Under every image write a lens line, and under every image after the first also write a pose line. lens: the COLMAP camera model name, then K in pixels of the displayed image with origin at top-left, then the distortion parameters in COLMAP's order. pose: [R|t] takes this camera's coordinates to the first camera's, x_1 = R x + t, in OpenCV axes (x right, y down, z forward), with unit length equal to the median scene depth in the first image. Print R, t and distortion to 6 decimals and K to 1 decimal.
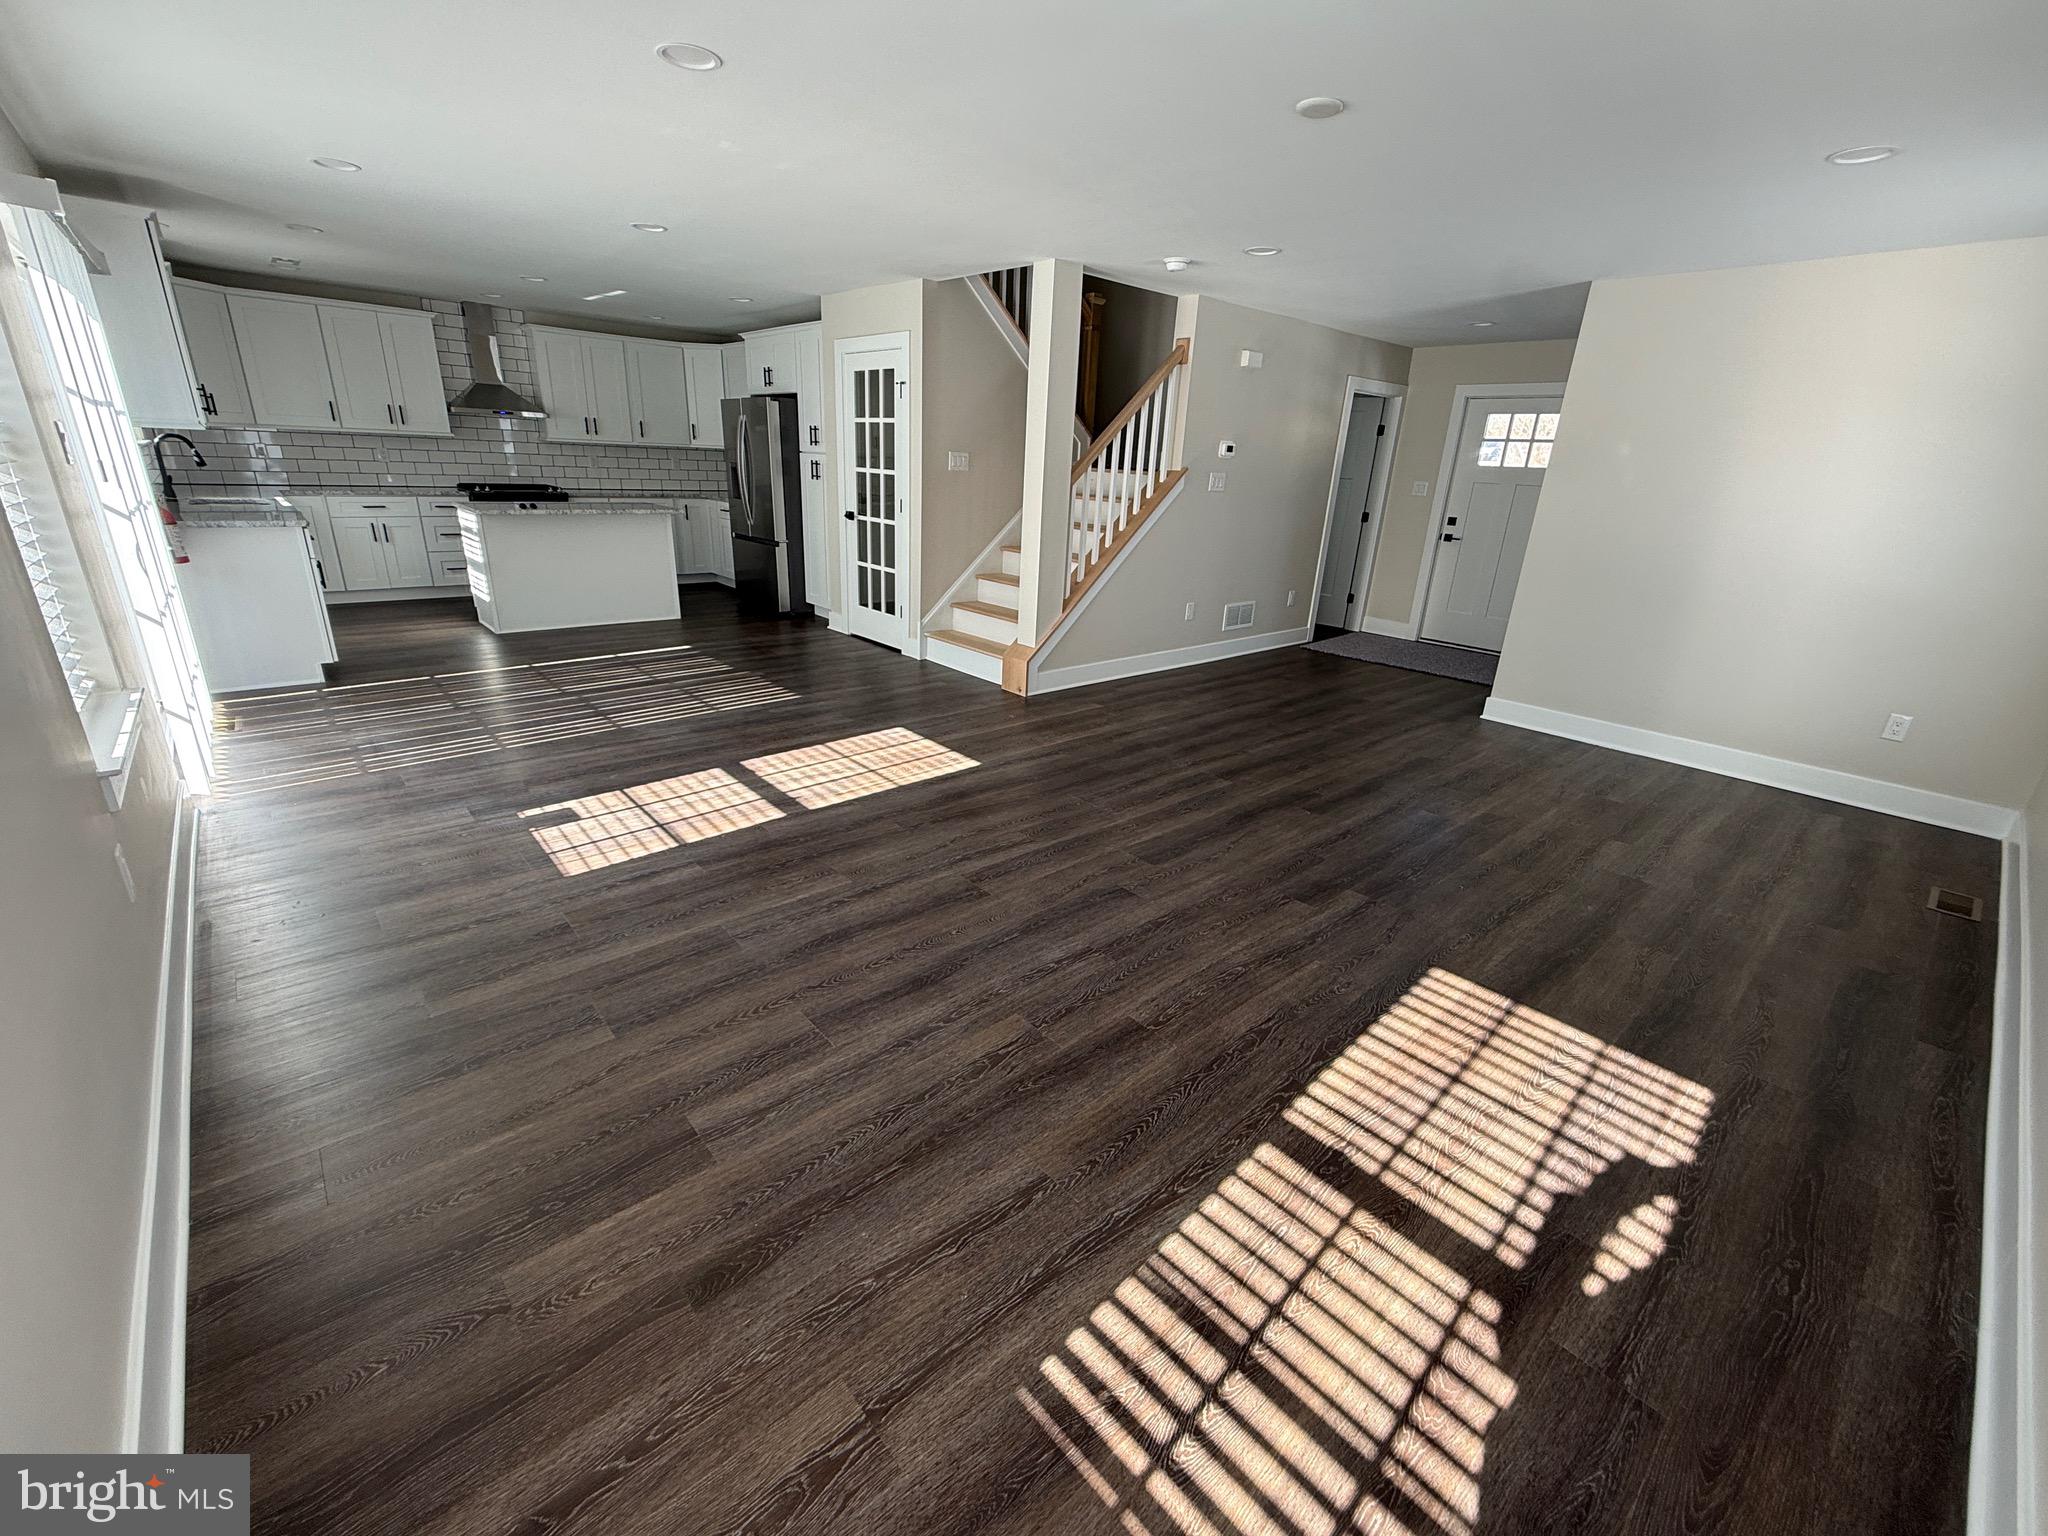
lens RADIAL K [[823.8, 0, 1018.7], [0, 823.8, 764.5], [0, 0, 1]] dist [0.000858, 0.000040]
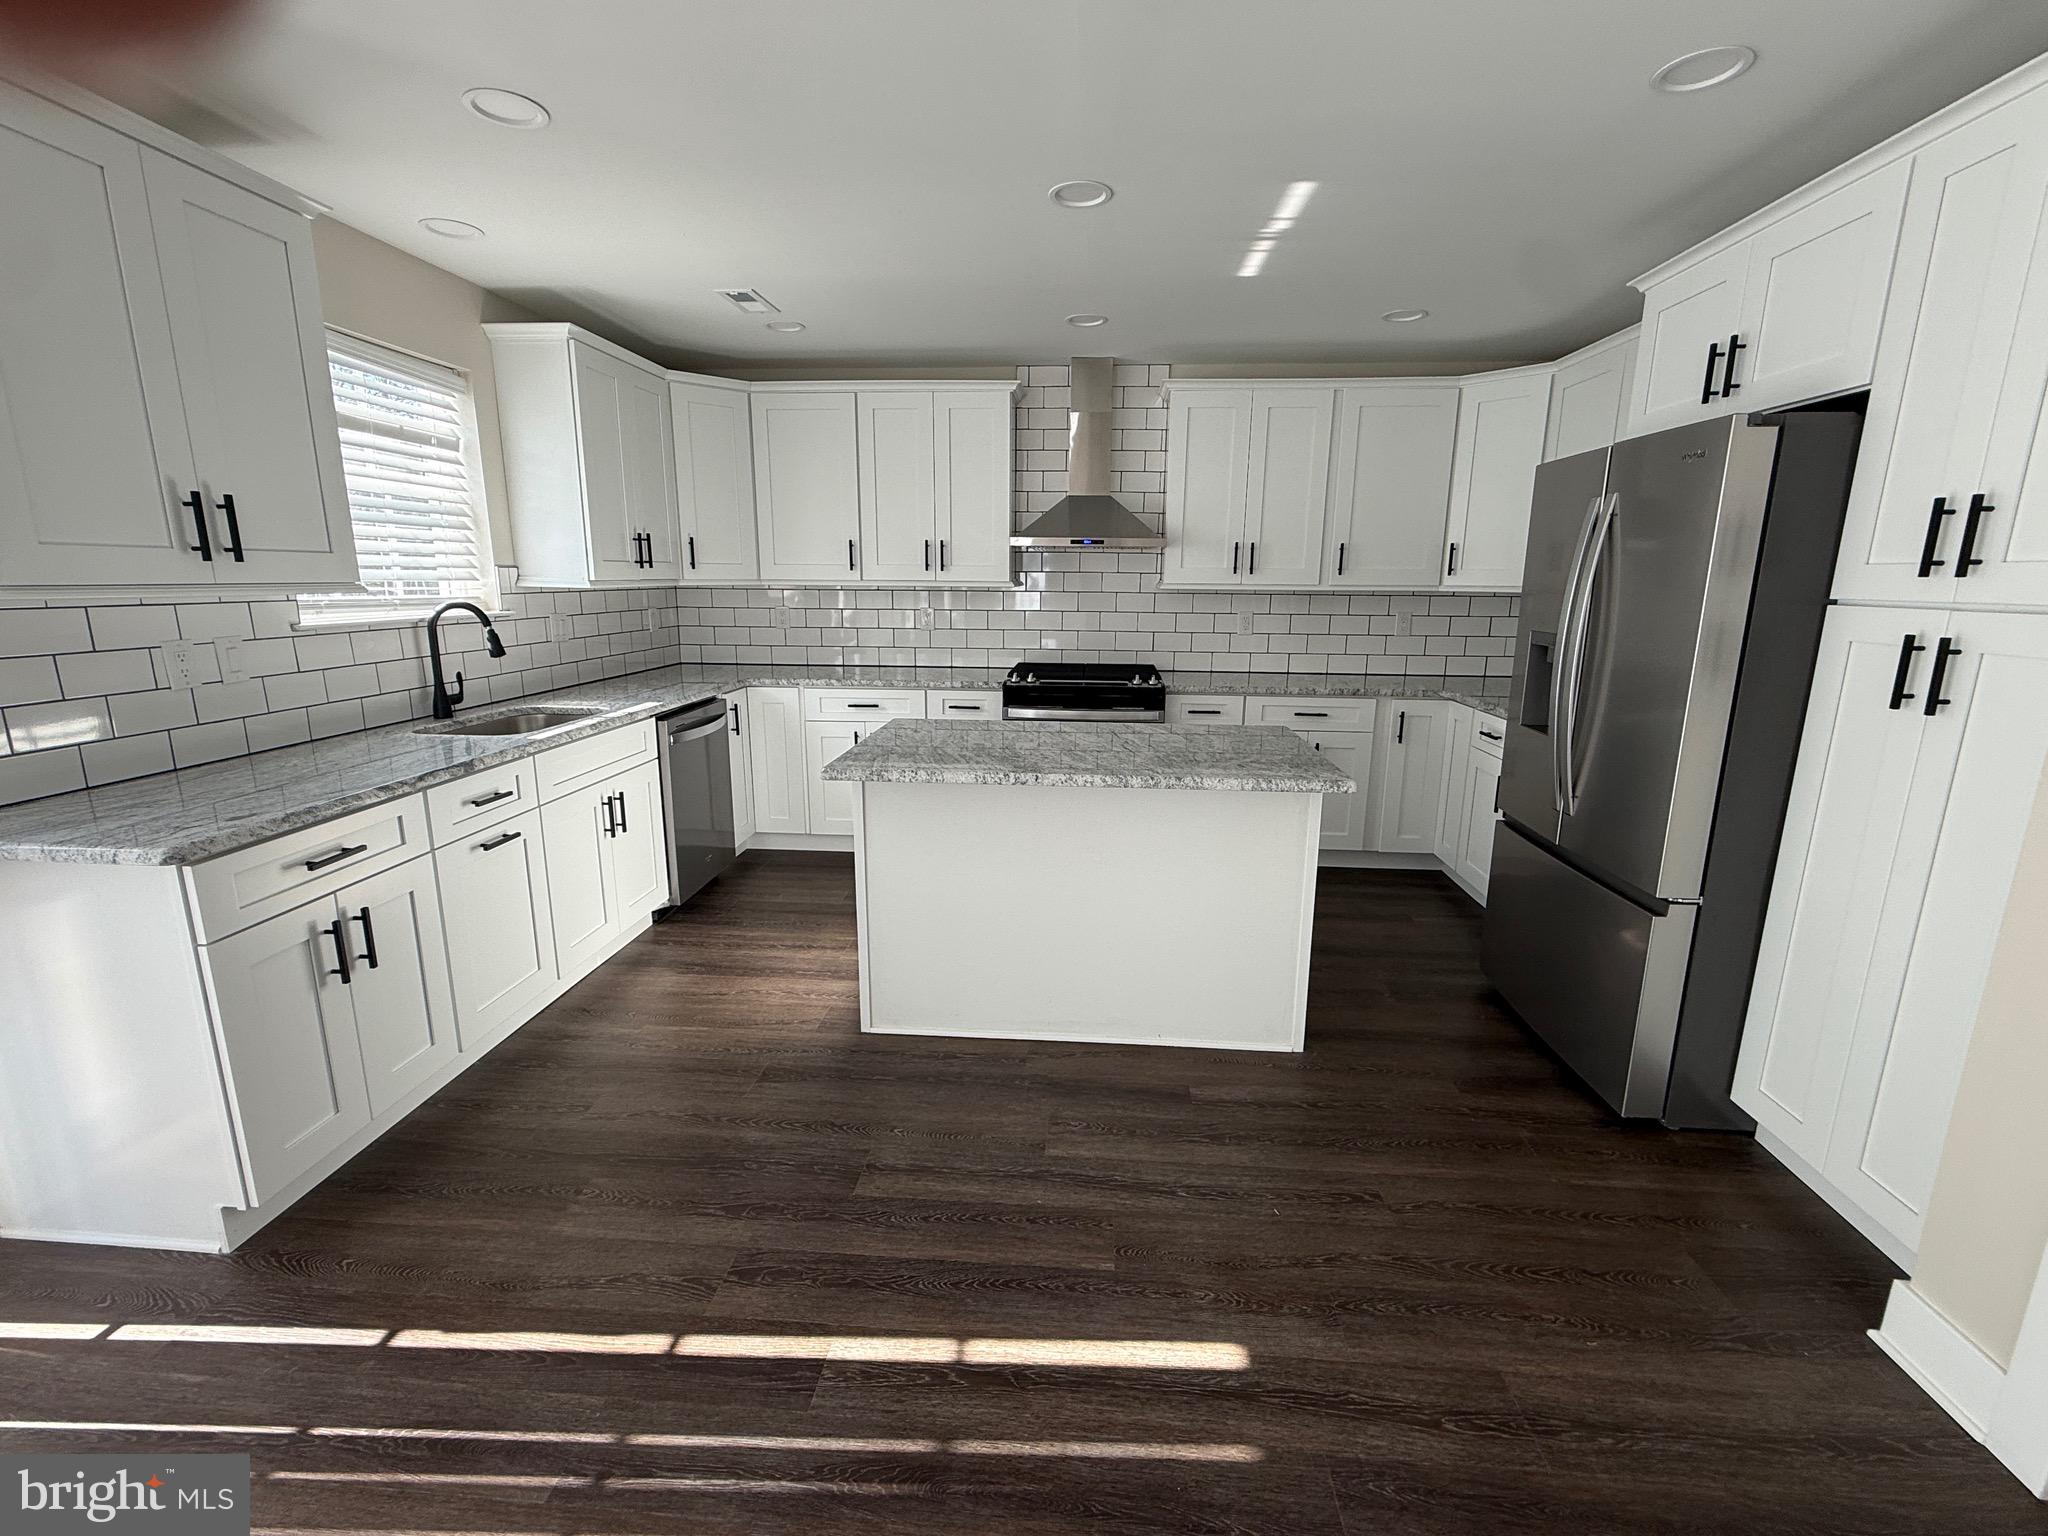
lens RADIAL K [[886.5, 0, 1028.0], [0, 886.5, 770.1], [0, 0, 1]] dist [-0.003477, -0.000292]
pose [[0.694774, 0.114129, -0.710115, -0.214465], [-0.228005, 0.971354, -0.066965, -0.222948], [0.682130, 0.208436, 0.700894, 0.569514]]
